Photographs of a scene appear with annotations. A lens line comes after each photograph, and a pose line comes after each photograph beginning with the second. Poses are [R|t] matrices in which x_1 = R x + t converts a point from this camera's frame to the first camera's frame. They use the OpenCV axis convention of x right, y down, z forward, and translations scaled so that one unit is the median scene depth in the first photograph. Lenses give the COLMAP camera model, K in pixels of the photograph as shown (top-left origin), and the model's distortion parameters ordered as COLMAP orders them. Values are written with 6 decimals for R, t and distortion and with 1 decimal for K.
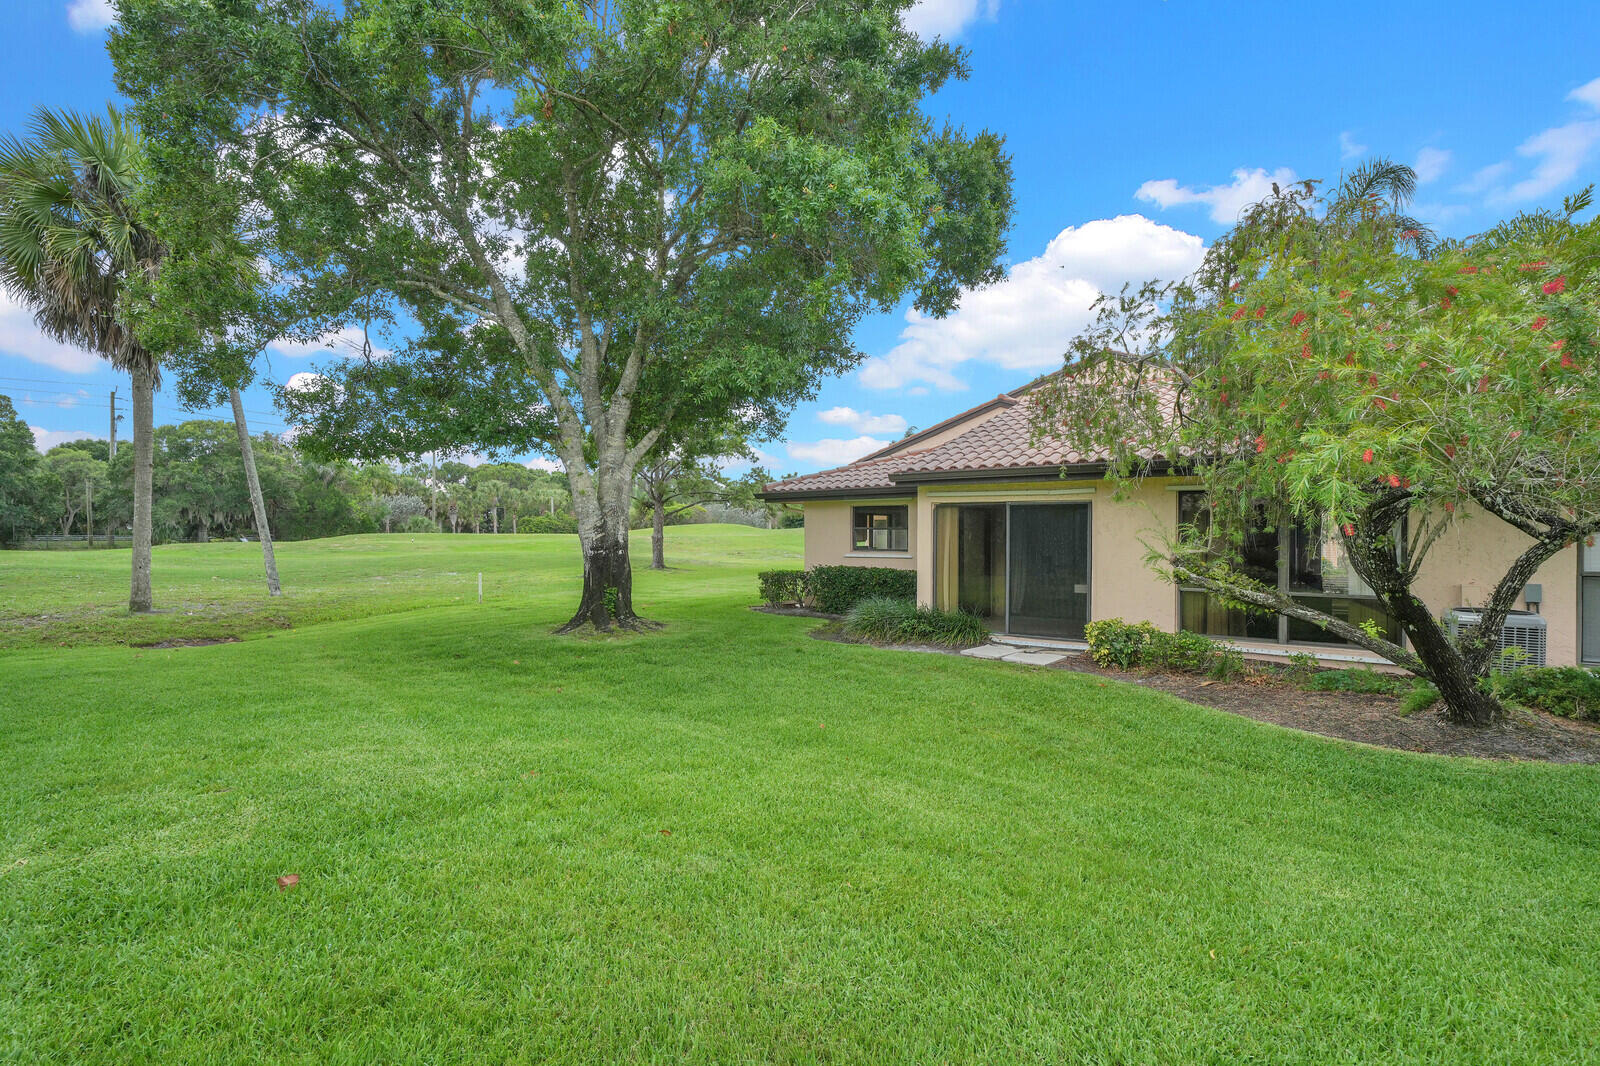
lens RADIAL K [[822.7, 0, 797.7], [0, 822.7, 534.6], [0, 0, 1]] dist [0.002991, 0.000188]
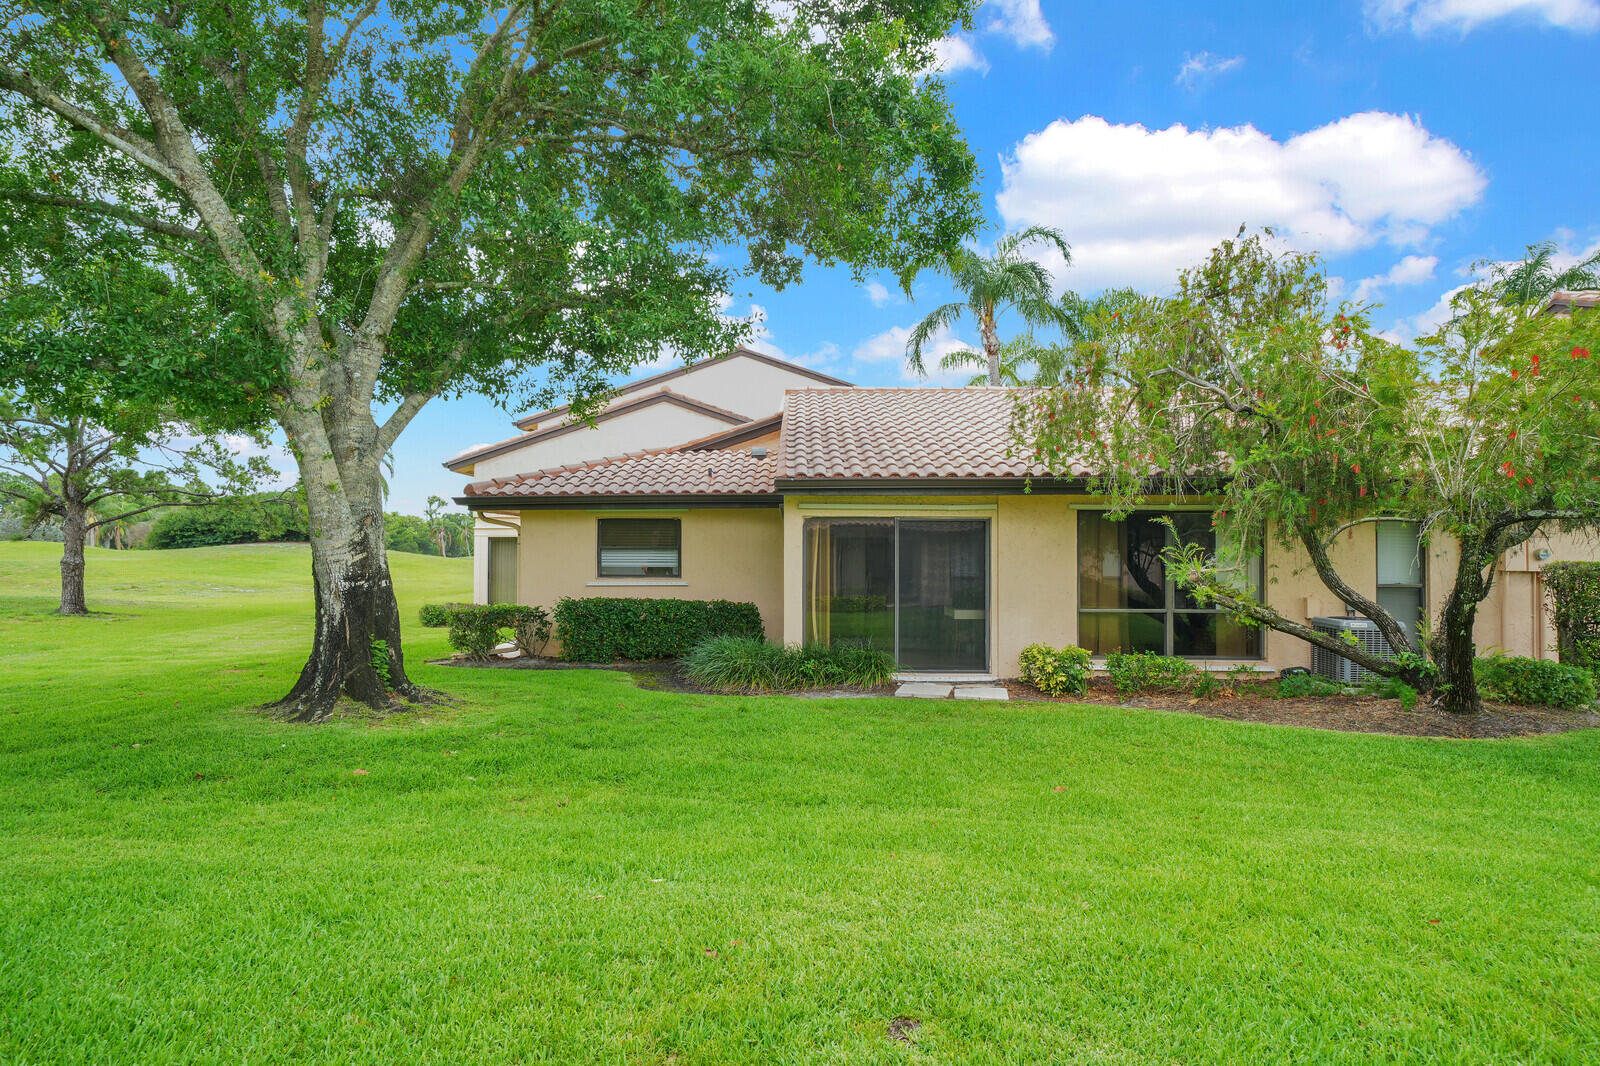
lens RADIAL K [[1021.5, 0, 799.8], [0, 1021.5, 537.5], [0, 0, 1]] dist [0.000454, 0.000037]
pose [[0.806216, 0.009522, 0.591545, -0.434321], [0.002772, 0.999799, -0.019871, 0.002446], [-0.591615, 0.017660, 0.806027, 0.187554]]
